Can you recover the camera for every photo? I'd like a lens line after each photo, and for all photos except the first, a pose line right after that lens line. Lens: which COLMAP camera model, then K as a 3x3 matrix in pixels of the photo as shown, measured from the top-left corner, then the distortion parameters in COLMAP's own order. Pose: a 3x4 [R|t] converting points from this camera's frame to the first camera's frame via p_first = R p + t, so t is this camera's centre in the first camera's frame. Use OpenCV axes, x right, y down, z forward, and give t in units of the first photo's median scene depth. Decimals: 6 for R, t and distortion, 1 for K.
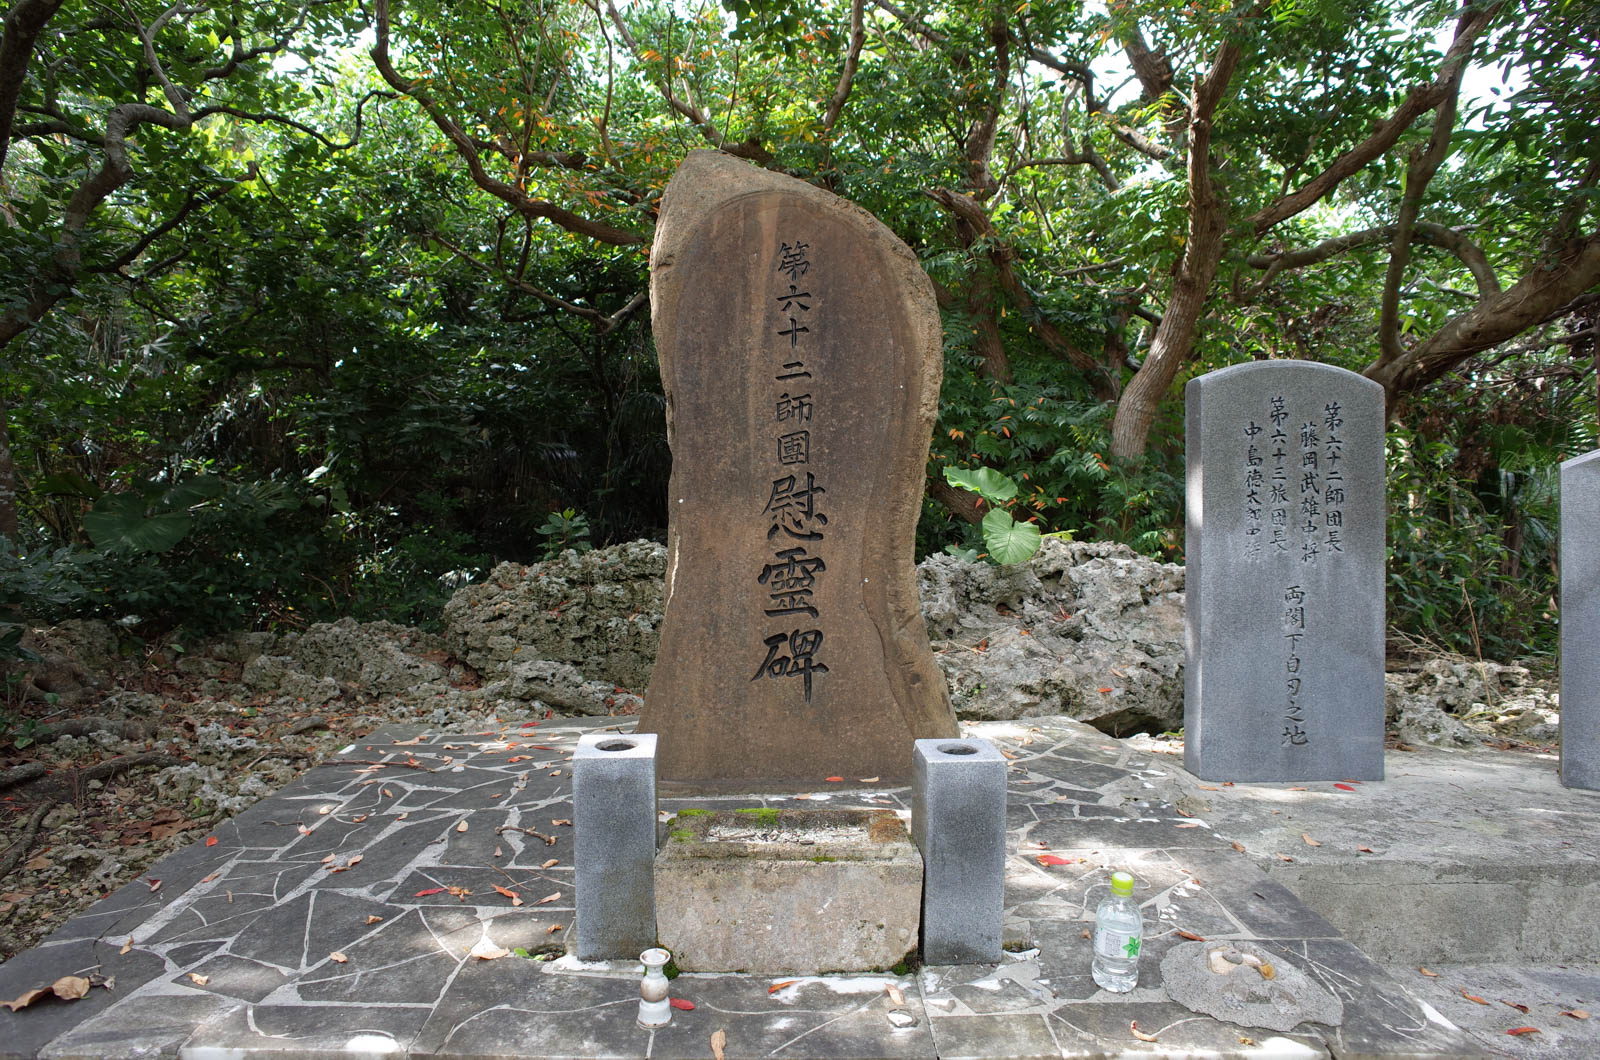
lens RADIAL K [[966.3, 0, 799.2], [0, 966.3, 526.1], [0, 0, 1]] dist [-0.060350, 0.018256]
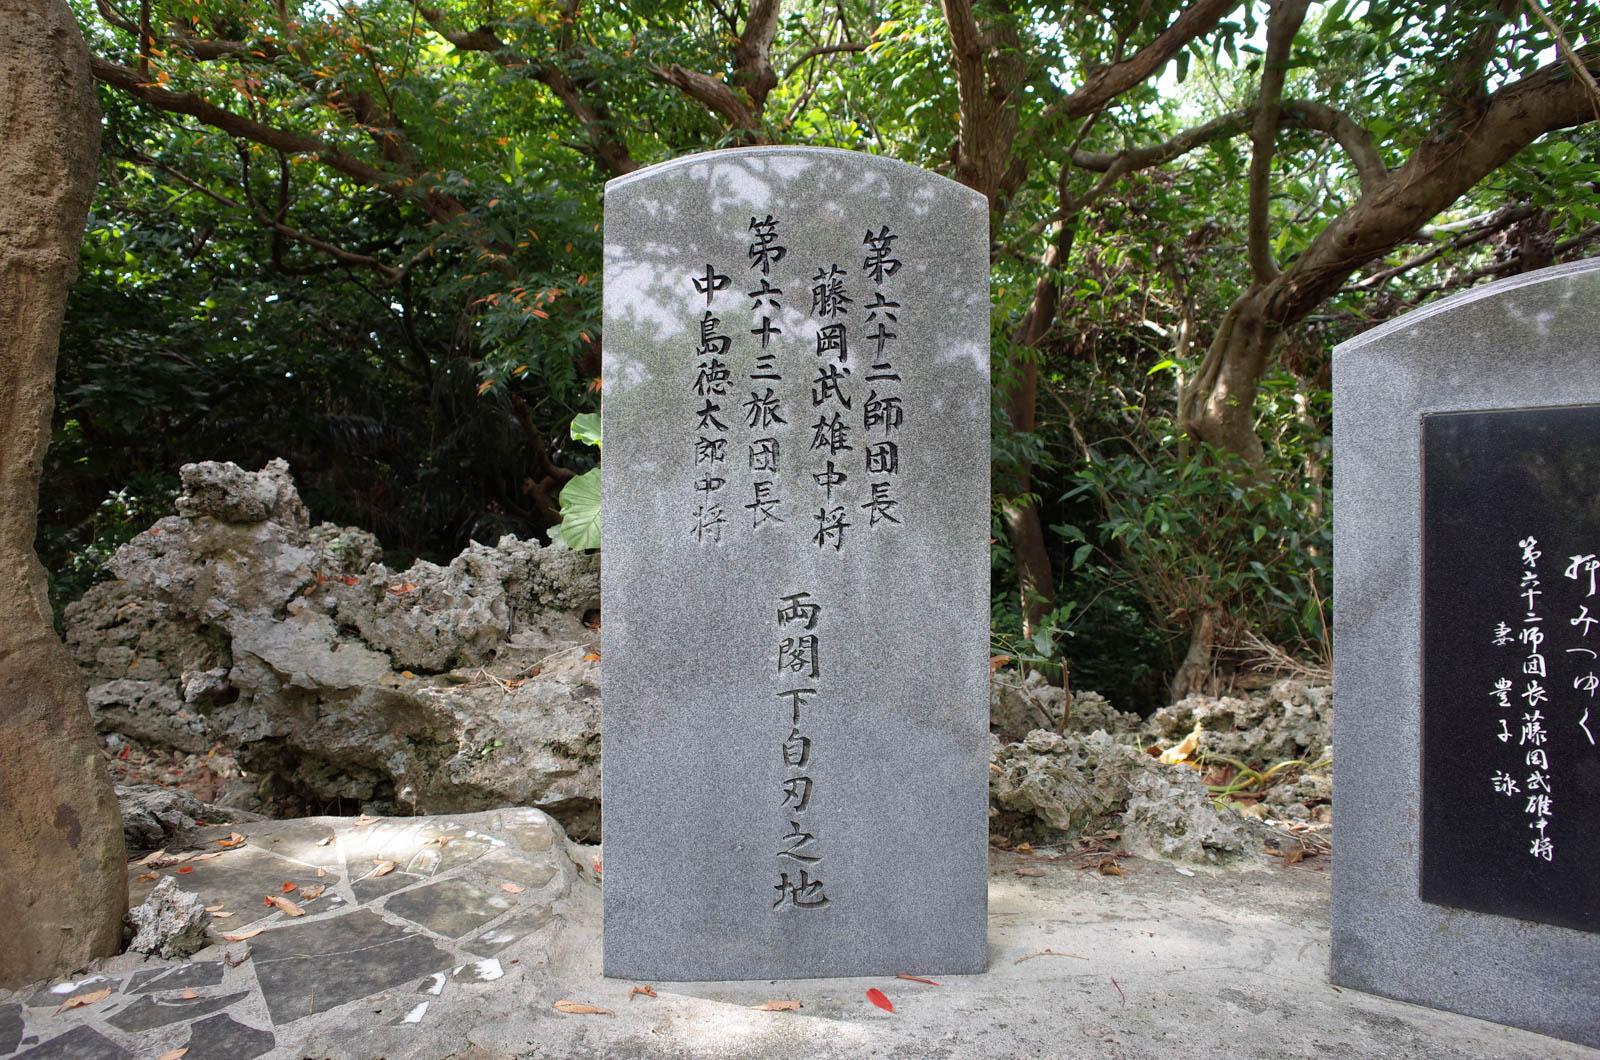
lens RADIAL K [[966.3, 0, 797.1], [0, 966.3, 528.2], [0, 0, 1]] dist [-0.060350, 0.018256]
pose [[0.999879, -0.007094, 0.013834, 0.349763], [0.006883, 0.999860, 0.015243, 0.014466], [-0.013941, -0.015146, 0.999788, 0.335568]]
